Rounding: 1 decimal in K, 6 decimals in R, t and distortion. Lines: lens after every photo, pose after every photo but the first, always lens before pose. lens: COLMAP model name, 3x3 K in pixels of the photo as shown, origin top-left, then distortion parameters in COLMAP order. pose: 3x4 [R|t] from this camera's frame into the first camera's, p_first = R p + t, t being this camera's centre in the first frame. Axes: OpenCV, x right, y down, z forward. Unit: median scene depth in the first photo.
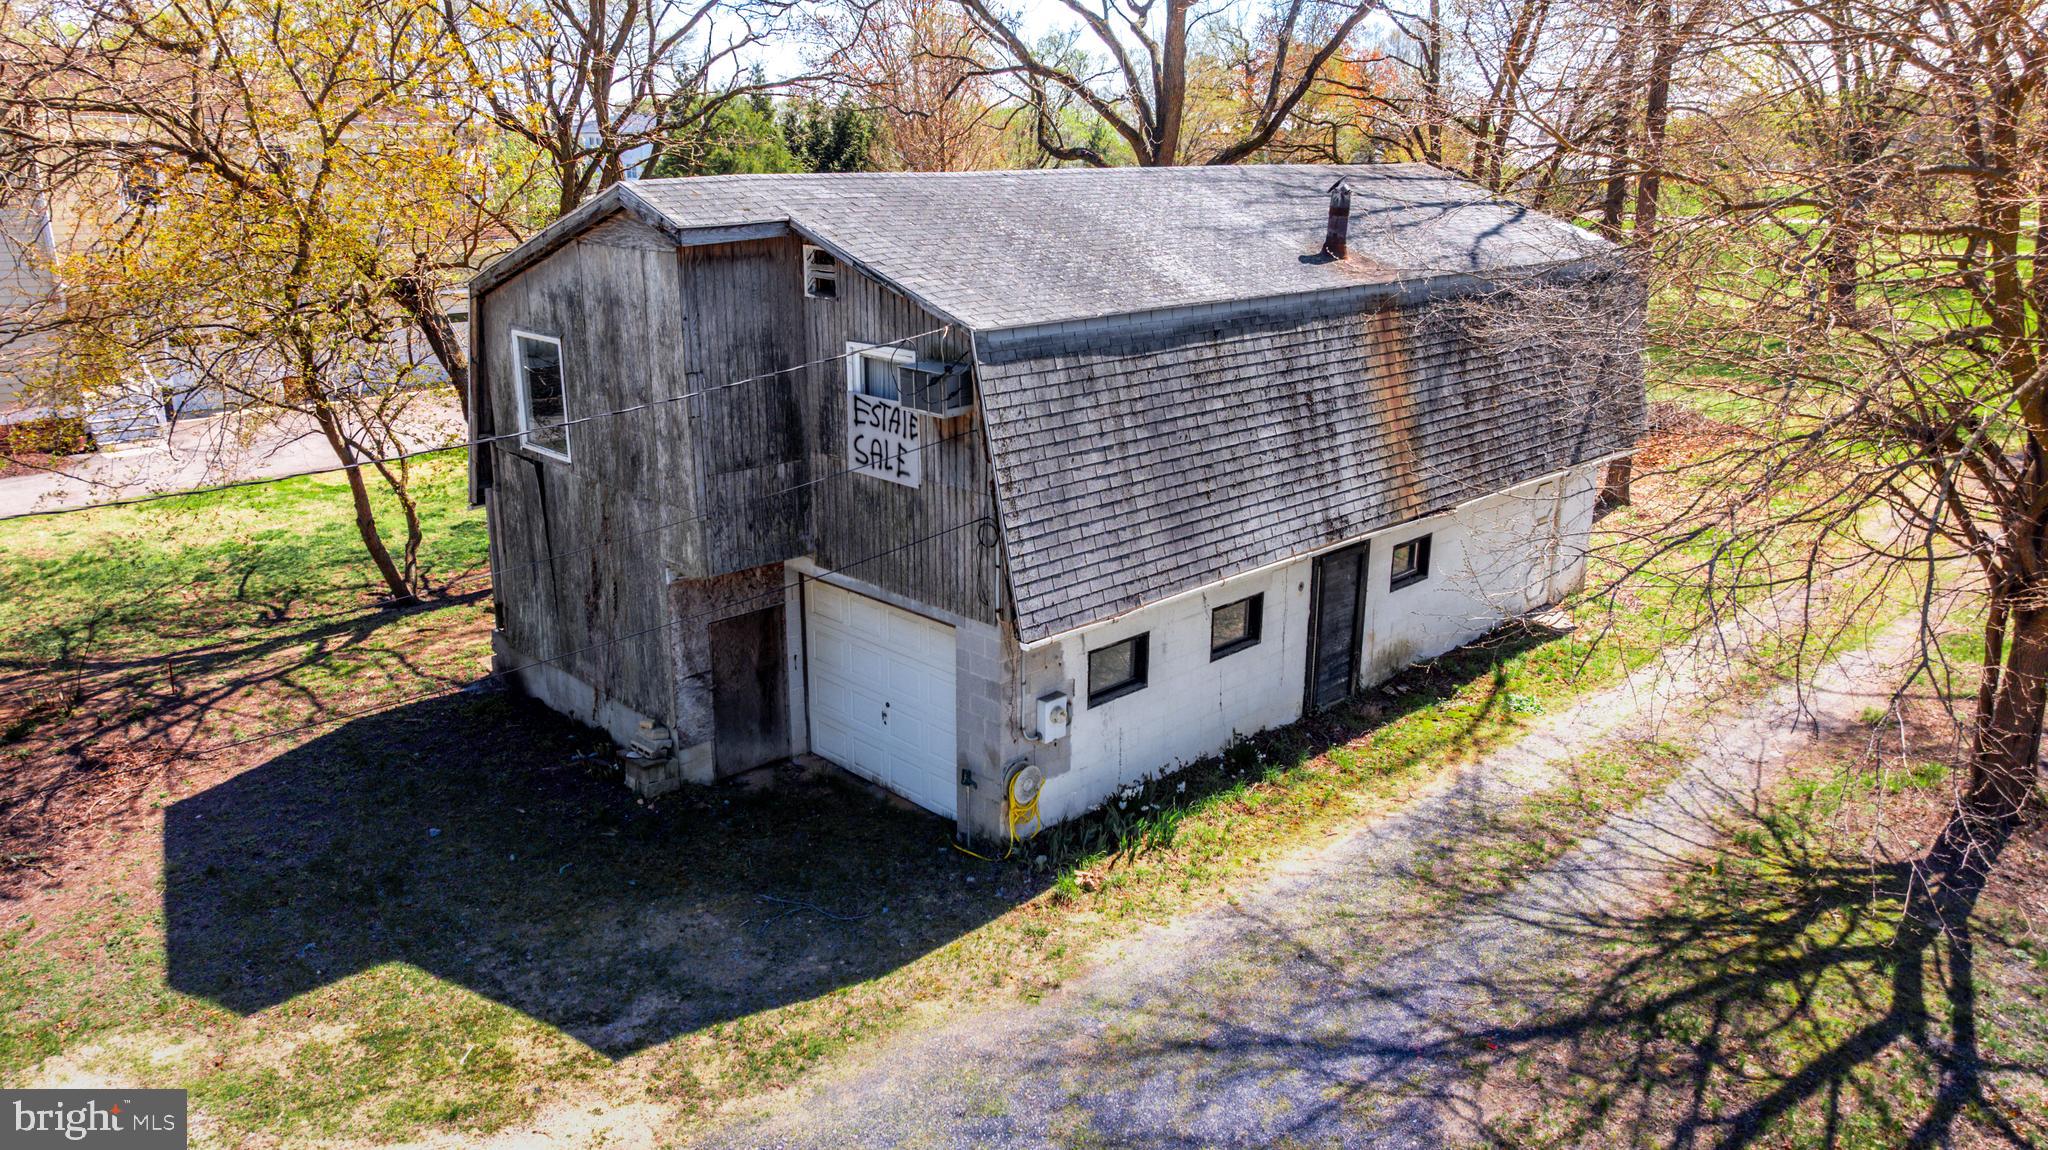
lens RADIAL K [[1439.7, 0, 1017.9], [0, 1439.7, 550.9], [0, 0, 1]] dist [-0.015630, 0.001934]
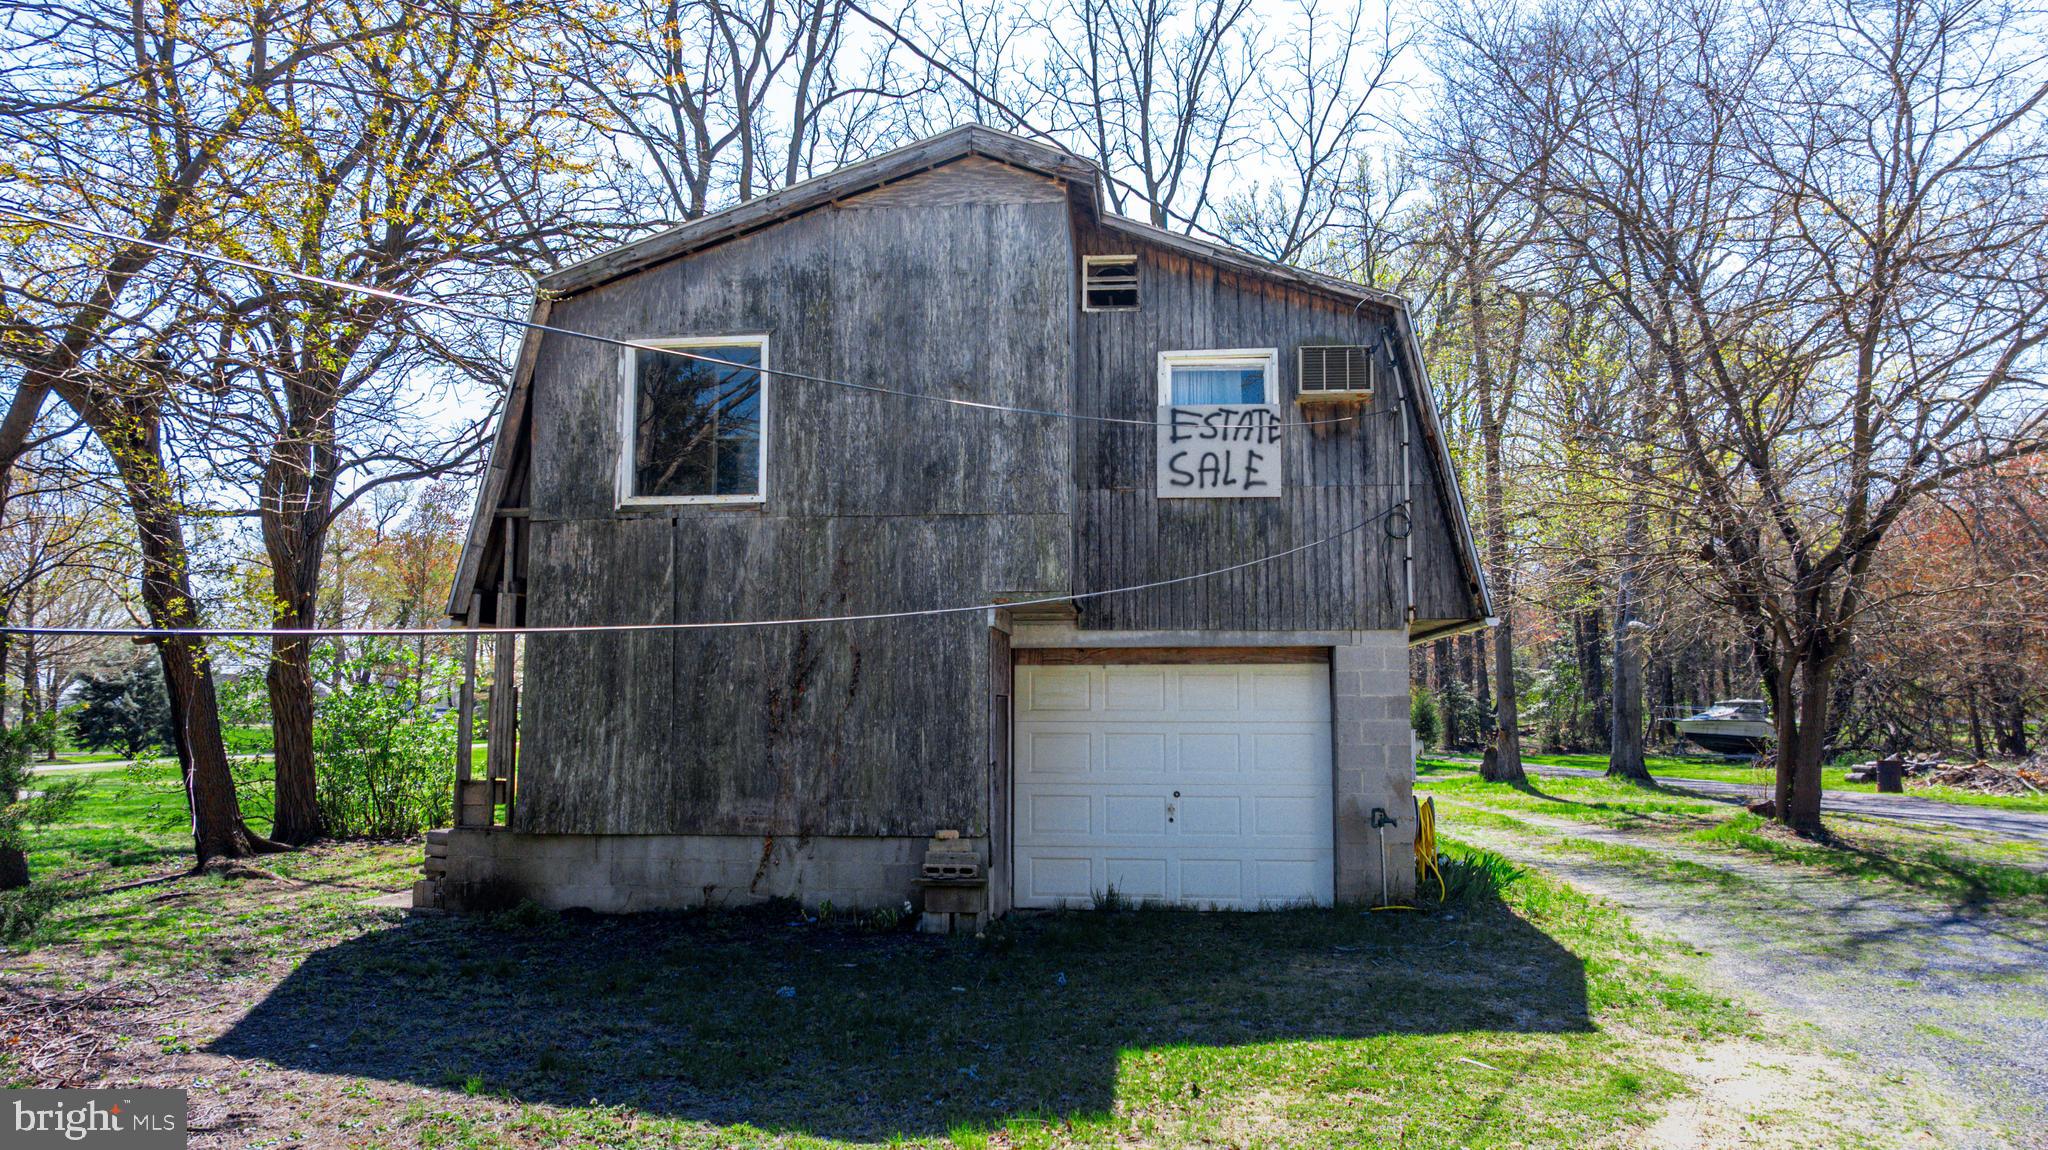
lens RADIAL K [[1453.4, 0, 1018.4], [0, 1453.4, 547.6], [0, 0, 1]] dist [-0.000586, 0.000721]
pose [[0.766233, 0.068704, 0.638880, -0.743335], [0.177091, 0.933182, -0.312745, 0.232636], [-0.617678, 0.352776, 0.702868, 0.450520]]
